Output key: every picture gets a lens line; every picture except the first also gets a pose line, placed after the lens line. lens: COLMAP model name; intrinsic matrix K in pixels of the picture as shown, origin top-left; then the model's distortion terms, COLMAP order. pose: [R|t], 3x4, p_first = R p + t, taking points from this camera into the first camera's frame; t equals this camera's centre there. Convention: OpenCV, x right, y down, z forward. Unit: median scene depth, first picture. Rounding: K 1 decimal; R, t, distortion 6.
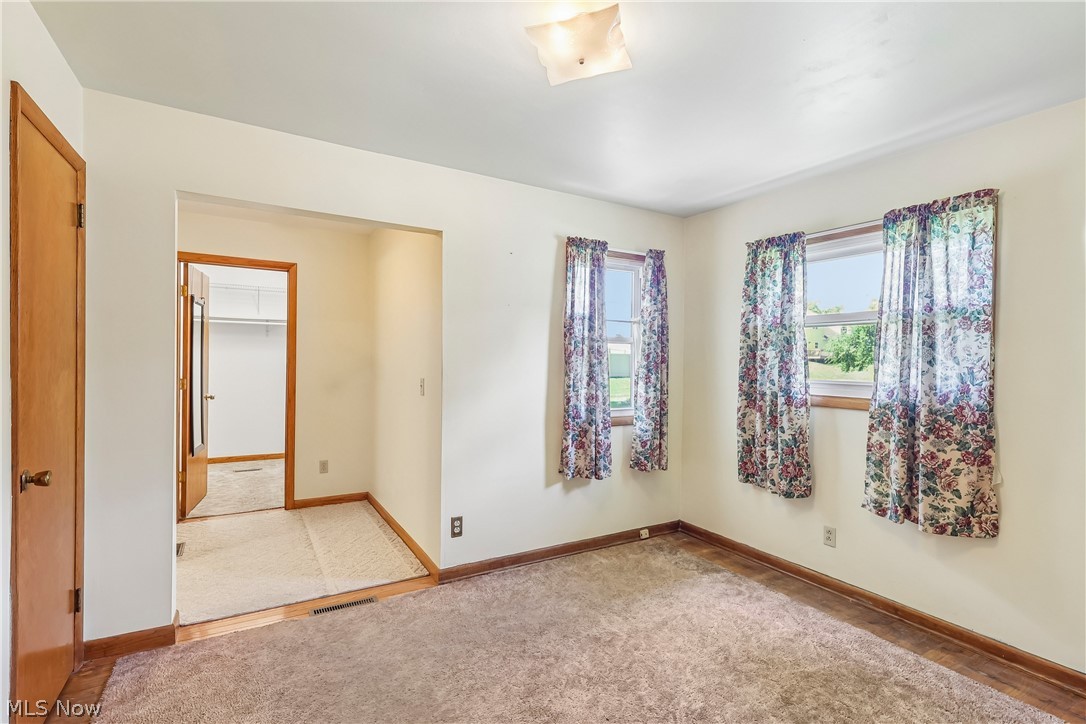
lens RADIAL K [[508.0, 0, 544.0], [0, 508.0, 370.2], [0, 0, 1]] dist [0.000831, 0.001670]
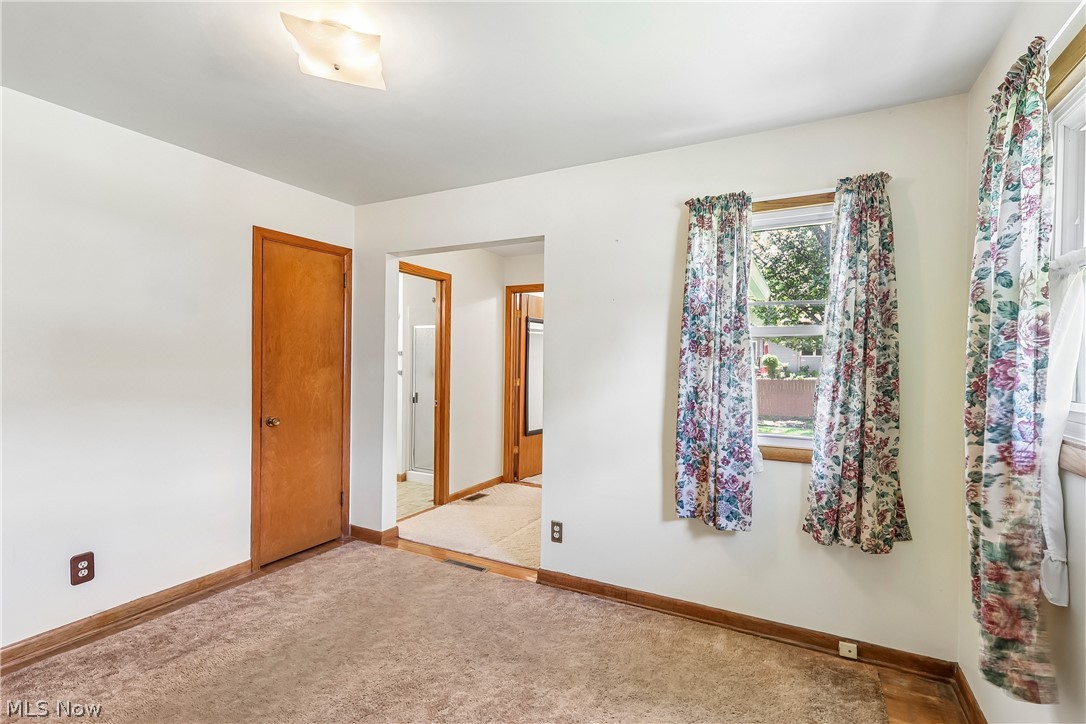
lens RADIAL K [[508.0, 0, 541.3], [0, 508.0, 370.3], [0, 0, 1]] dist [0.000831, 0.001670]
pose [[0.520064, 0.006688, -0.854101, 0.585726], [-0.021666, 0.999751, -0.005364, 0.001729], [0.853852, 0.021295, 0.520080, 0.412984]]
